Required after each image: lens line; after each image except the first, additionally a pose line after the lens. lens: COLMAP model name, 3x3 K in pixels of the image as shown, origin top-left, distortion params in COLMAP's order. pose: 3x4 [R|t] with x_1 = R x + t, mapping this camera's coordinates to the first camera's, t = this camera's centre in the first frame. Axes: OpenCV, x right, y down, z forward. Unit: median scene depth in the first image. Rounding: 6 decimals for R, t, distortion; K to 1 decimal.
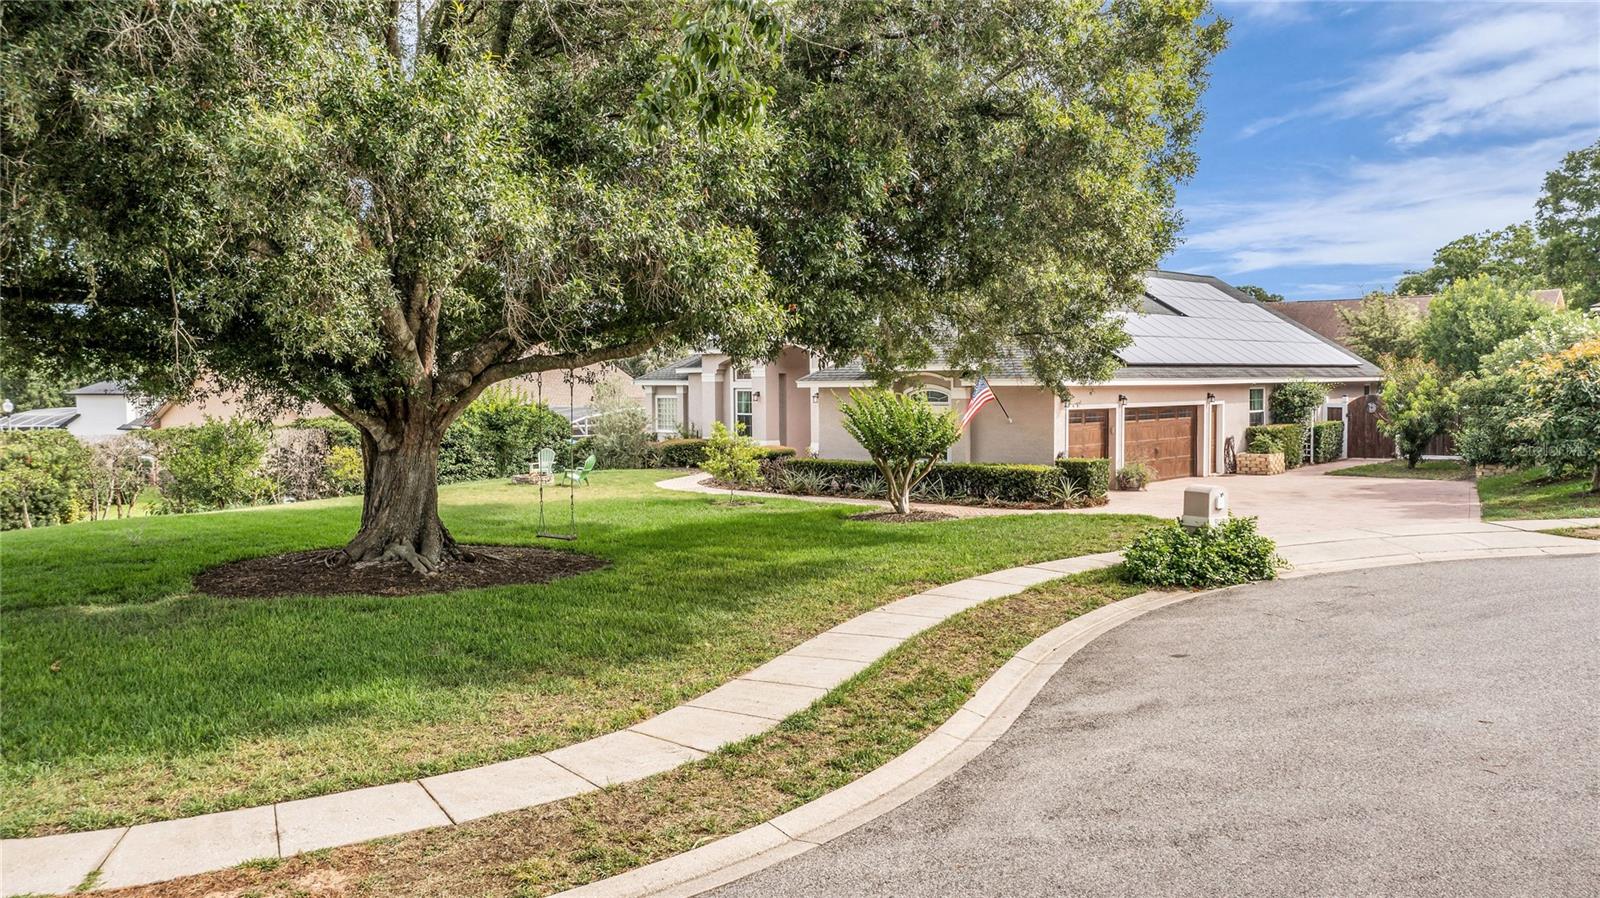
lens RADIAL K [[1261.8, 0, 800.0], [0, 1261.8, 449.0], [0, 0, 1]] dist [0.010809, 0.008054]
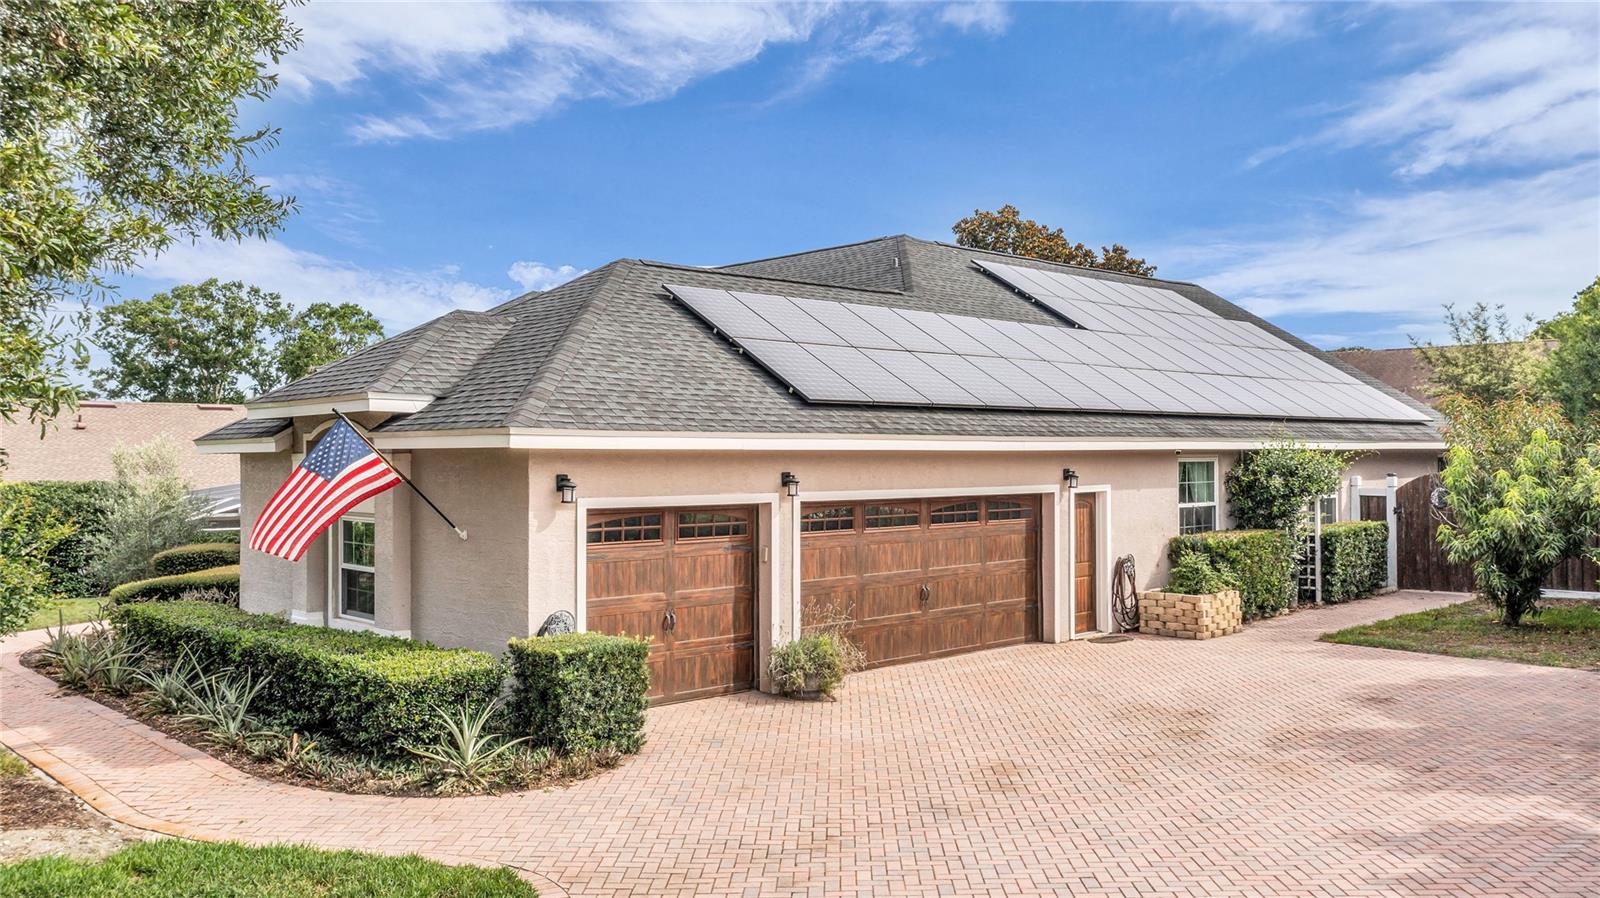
lens RADIAL K [[1261.8, 0, 800.0], [0, 1261.8, 449.0], [0, 0, 1]] dist [0.010809, 0.008054]
pose [[0.996009, 0.002208, -0.089223, 0.254941], [-0.007337, 0.998336, -0.057203, -0.022613], [0.088948, 0.057629, 0.994368, 0.489942]]
